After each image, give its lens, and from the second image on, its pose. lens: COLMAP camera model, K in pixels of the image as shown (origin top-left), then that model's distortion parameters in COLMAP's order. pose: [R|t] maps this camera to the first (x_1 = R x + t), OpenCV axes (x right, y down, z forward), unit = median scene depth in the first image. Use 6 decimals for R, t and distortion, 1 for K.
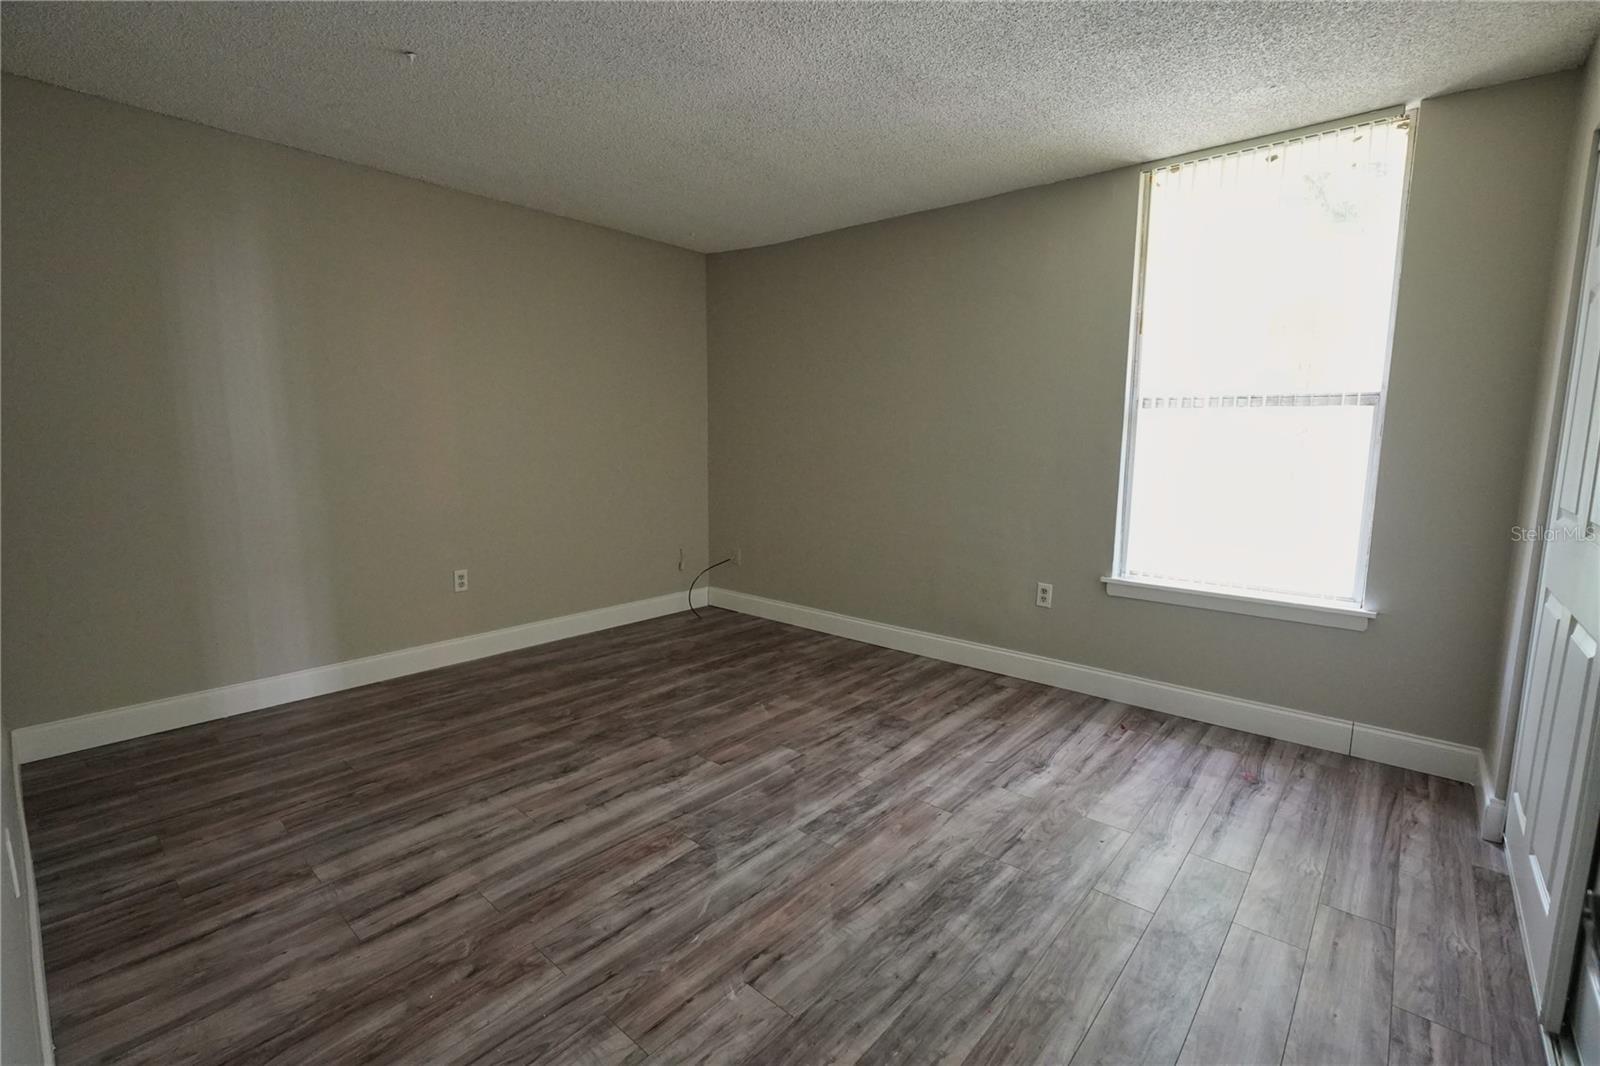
lens RADIAL K [[697.5, 0, 800.0], [0, 697.5, 533.0], [0, 0, 1]] dist [-0.014054, 0.007474]
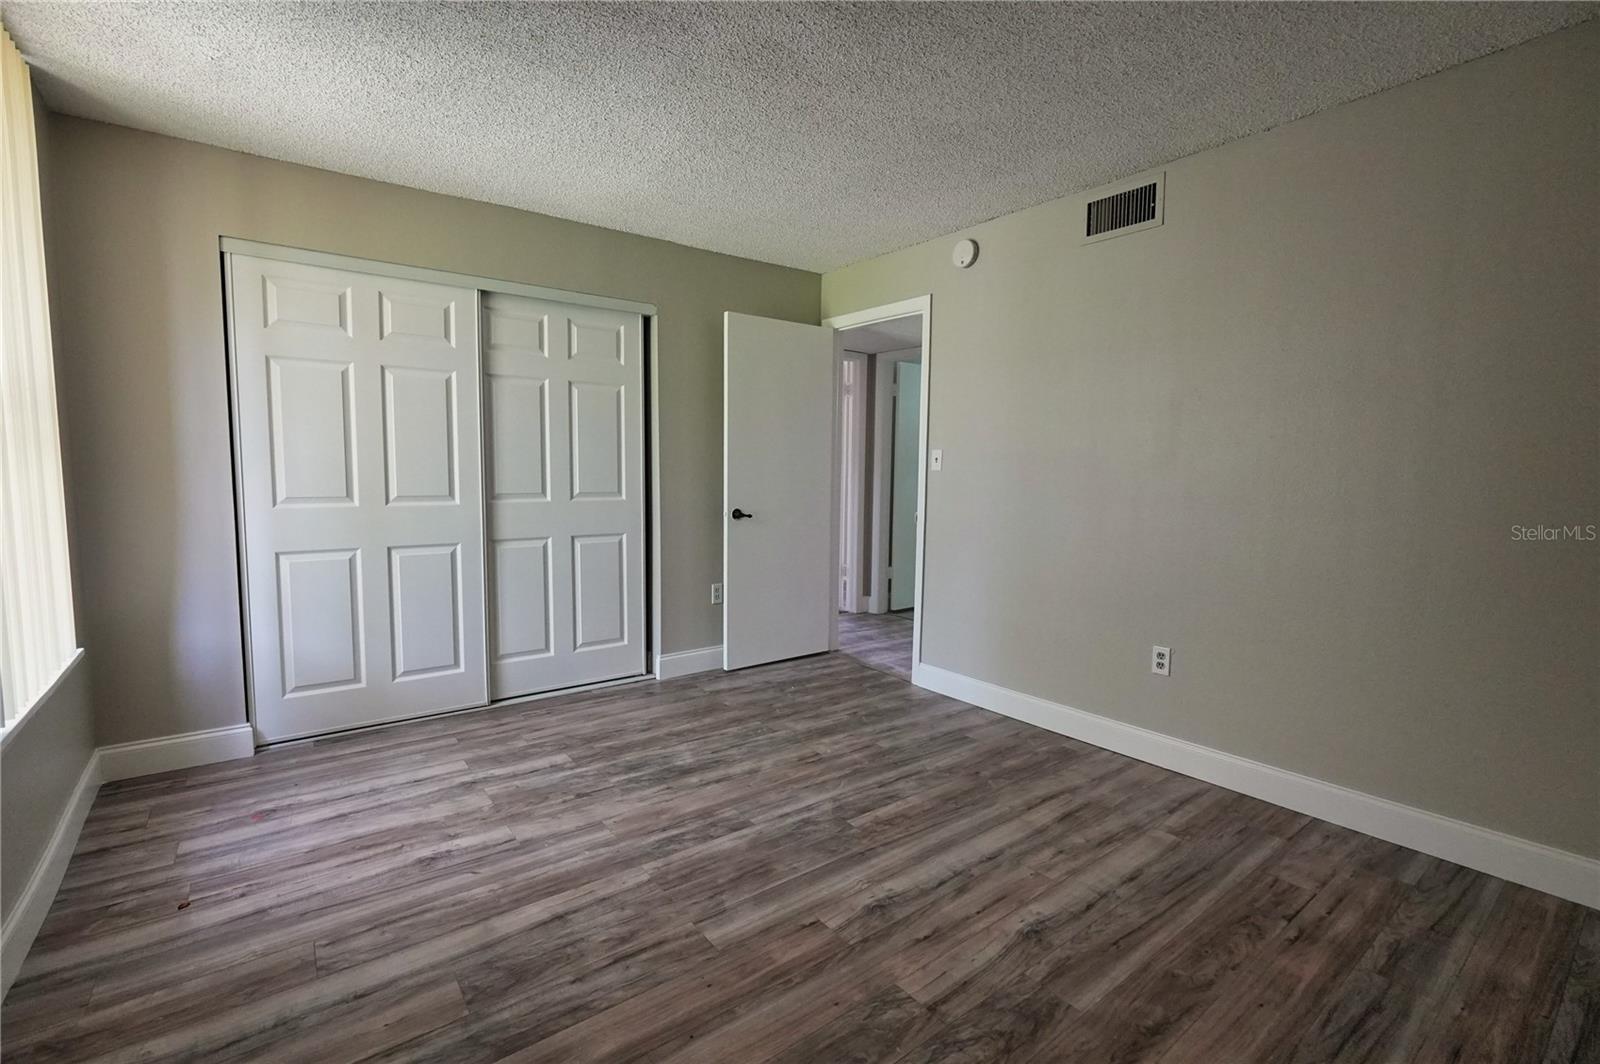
lens RADIAL K [[697.5, 0, 800.0], [0, 697.5, 532.0], [0, 0, 1]] dist [-0.014054, 0.007474]
pose [[-0.979523, -0.036668, 0.197964, -0.247733], [0.010876, 0.972201, 0.233893, -0.242387], [-0.201037, 0.231257, -0.951895, 1.771362]]
